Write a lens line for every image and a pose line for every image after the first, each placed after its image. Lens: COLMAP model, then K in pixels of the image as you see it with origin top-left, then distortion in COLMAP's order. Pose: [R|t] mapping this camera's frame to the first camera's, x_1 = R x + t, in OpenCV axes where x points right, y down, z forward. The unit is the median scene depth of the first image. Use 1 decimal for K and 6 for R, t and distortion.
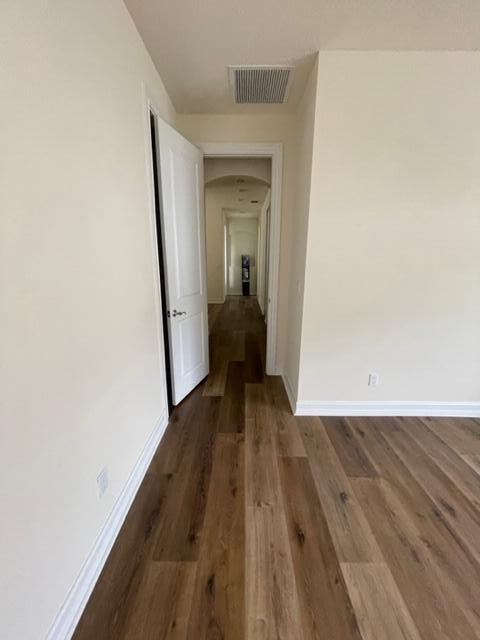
lens RADIAL K [[255.5, 0, 242.7], [0, 255.5, 318.4], [0, 0, 1]] dist [-0.002425, -0.001013]
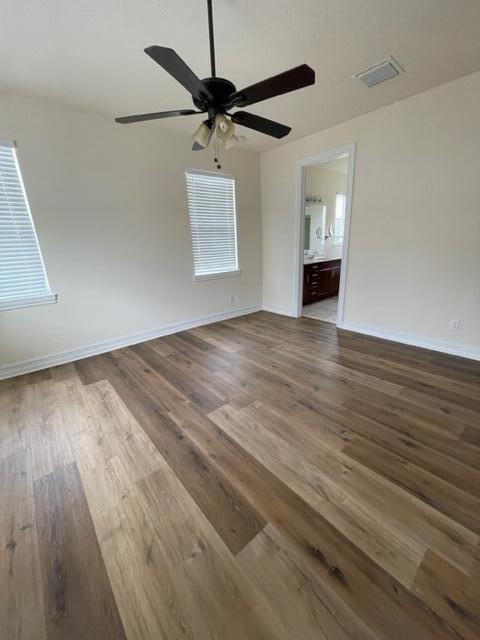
lens RADIAL K [[255.5, 0, 242.7], [0, 255.5, 318.4], [0, 0, 1]] dist [-0.002425, -0.001013]
pose [[-0.752191, 0.212908, -0.623601, 2.035674], [-0.119501, 0.886596, 0.446842, -0.186974], [0.648018, 0.410631, -0.641447, 1.050553]]
